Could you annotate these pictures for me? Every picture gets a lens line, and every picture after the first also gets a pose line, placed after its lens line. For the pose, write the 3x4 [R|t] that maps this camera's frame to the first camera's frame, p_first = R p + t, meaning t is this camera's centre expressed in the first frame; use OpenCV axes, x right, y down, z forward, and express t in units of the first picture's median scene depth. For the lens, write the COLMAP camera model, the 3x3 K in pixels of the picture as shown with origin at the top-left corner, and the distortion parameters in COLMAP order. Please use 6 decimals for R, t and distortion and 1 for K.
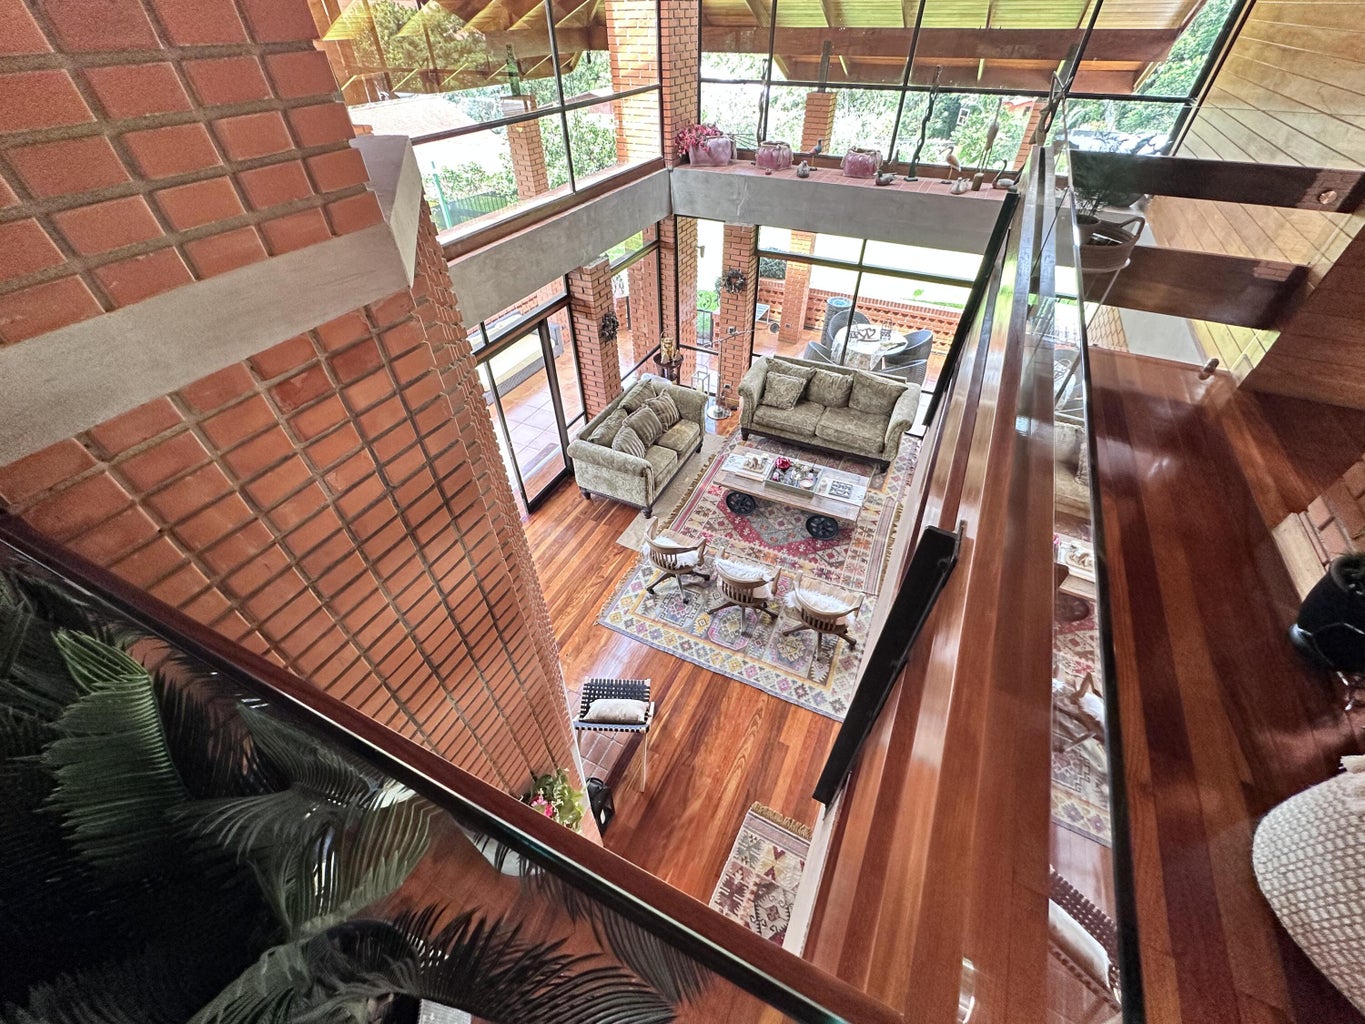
lens RADIAL K [[544.7, 0, 683.6], [0, 544.7, 512.0], [0, 0, 1]] dist [0.000475, -0.000214]
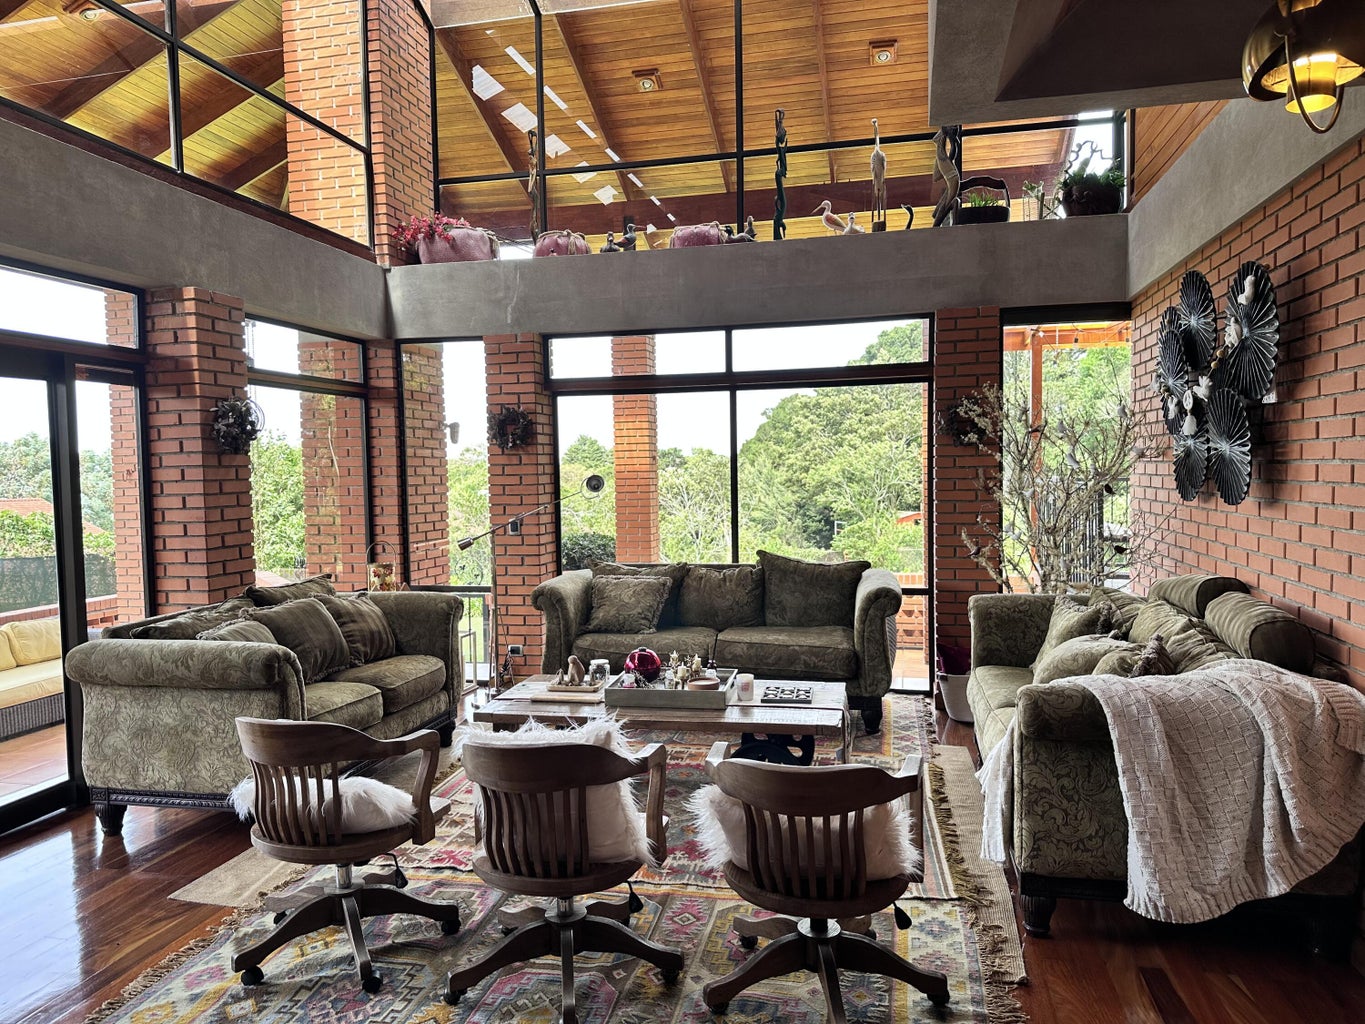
lens RADIAL K [[956.8, 0, 686.1], [0, 956.8, 514.0], [0, 0, 1]] dist [0.006470, -0.009599]
pose [[0.973392, -0.024297, 0.227857, 0.050922], [0.165207, 0.763477, -0.624347, 0.284146], [-0.158794, 0.645378, 0.747176, 0.373433]]
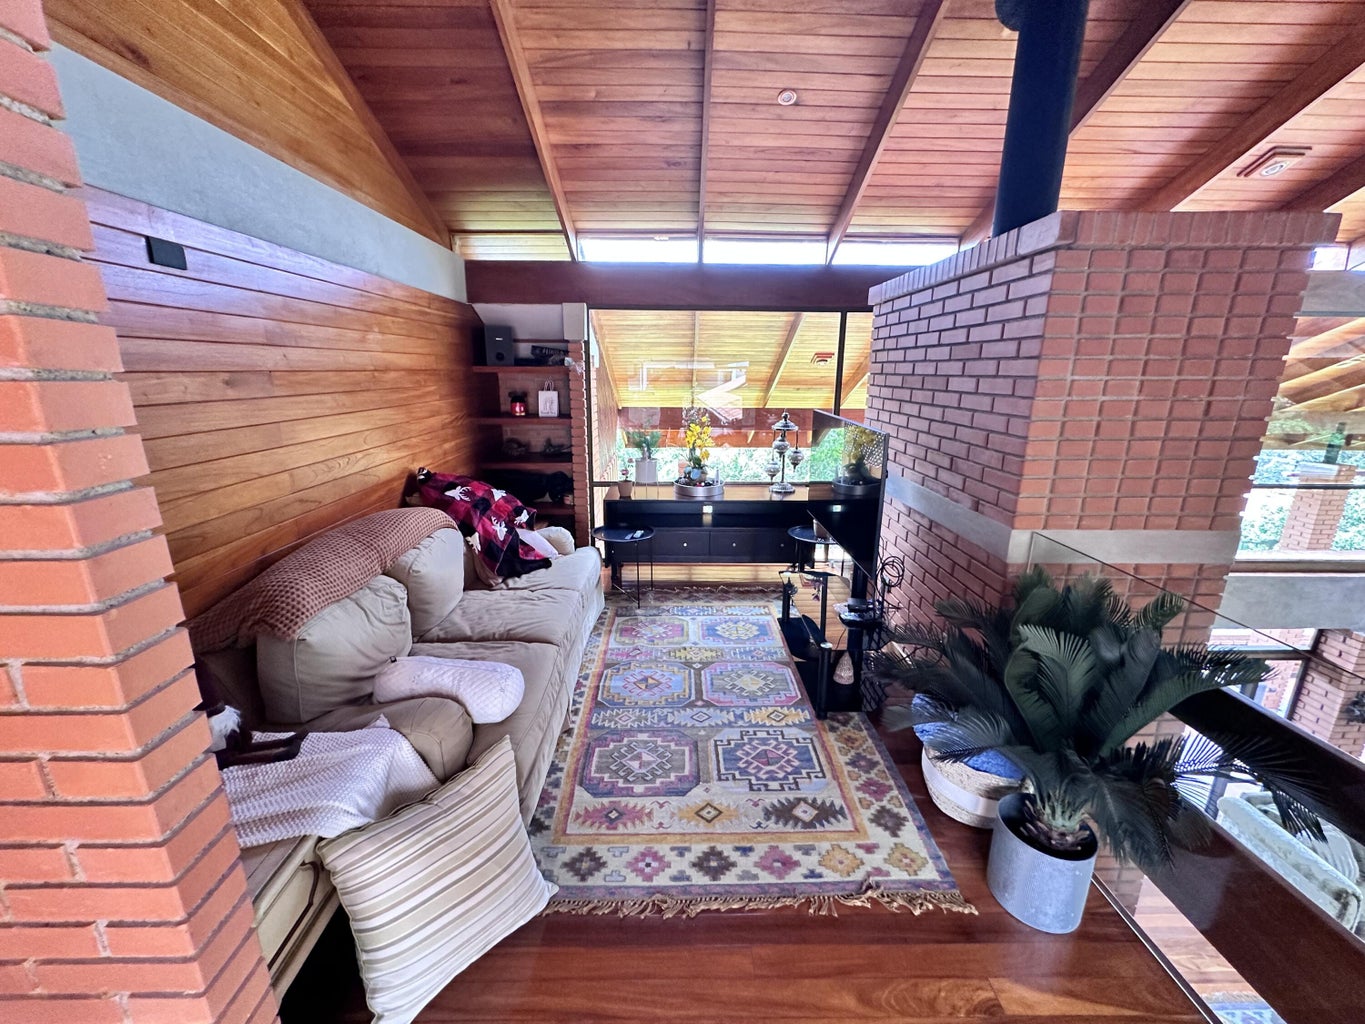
lens RADIAL K [[544.7, 0, 682.2], [0, 544.7, 514.8], [0, 0, 1]] dist [0.000475, -0.000214]
pose [[0.453074, 0.236876, -0.859426, 0.028321], [-0.613374, 0.782414, -0.107710, 0.136083], [0.646913, 0.575950, 0.499785, -0.203677]]
